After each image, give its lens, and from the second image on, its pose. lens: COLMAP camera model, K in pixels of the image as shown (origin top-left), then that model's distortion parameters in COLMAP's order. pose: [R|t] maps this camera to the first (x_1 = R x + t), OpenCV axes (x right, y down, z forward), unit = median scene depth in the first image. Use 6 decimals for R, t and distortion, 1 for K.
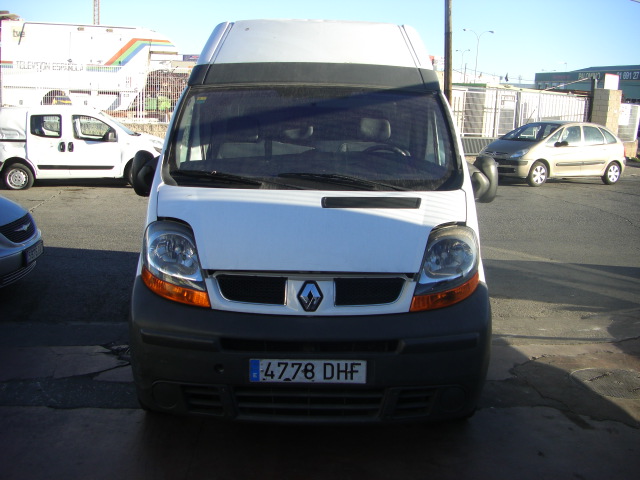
lens RADIAL K [[716.7, 0, 320.0], [0, 716.7, 240.0], [0, 0, 1]] dist [-0.191941, 0.145544]
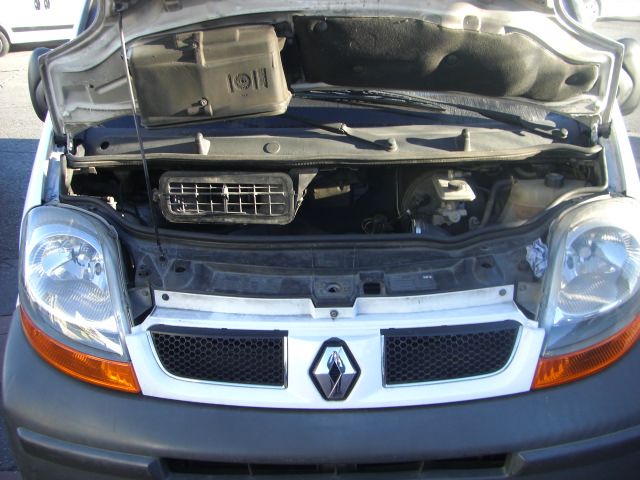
lens RADIAL K [[716.7, 0, 320.0], [0, 716.7, 240.0], [0, 0, 1]] dist [-0.191941, 0.145544]
pose [[0.998998, -0.031035, -0.032254, -0.005081], [0.037477, 0.973952, 0.223635, -0.120014], [0.024474, -0.224619, 0.974139, 0.537874]]
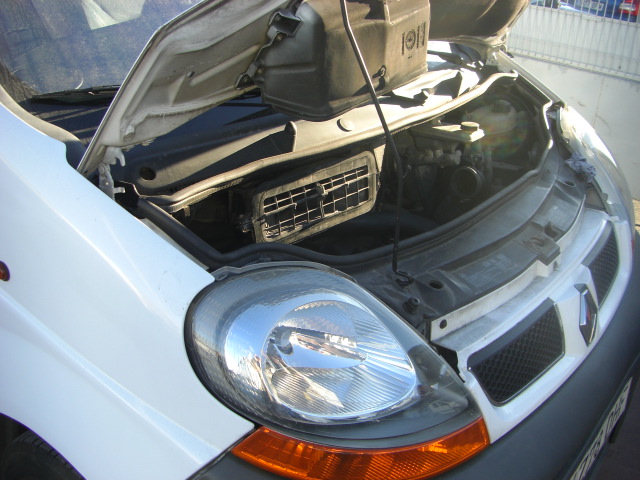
lens RADIAL K [[716.7, 0, 320.0], [0, 716.7, 240.0], [0, 0, 1]] dist [-0.191941, 0.145544]
pose [[0.614160, -0.335489, 0.714321, -0.458061], [0.119266, 0.934202, 0.336216, -0.156228], [-0.780117, -0.121296, 0.613762, 0.849838]]
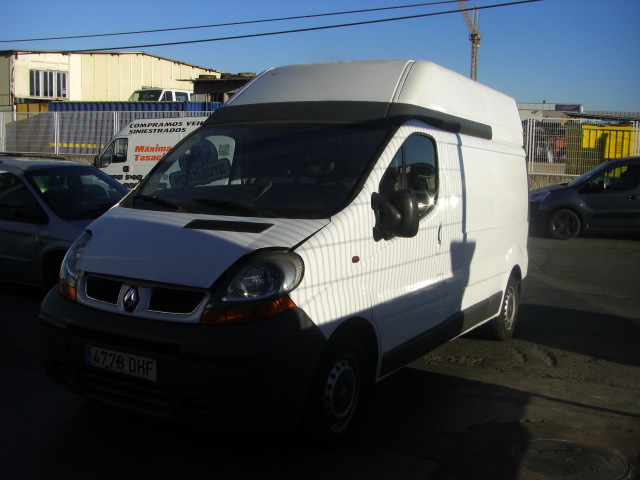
lens RADIAL K [[716.7, 0, 320.0], [0, 716.7, 240.0], [0, 0, 1]] dist [-0.191941, 0.145544]
pose [[0.865716, 0.052822, -0.497741, 0.820149], [-0.087446, 0.995084, -0.046493, 0.008719], [0.492839, 0.083775, 0.866078, 0.141529]]
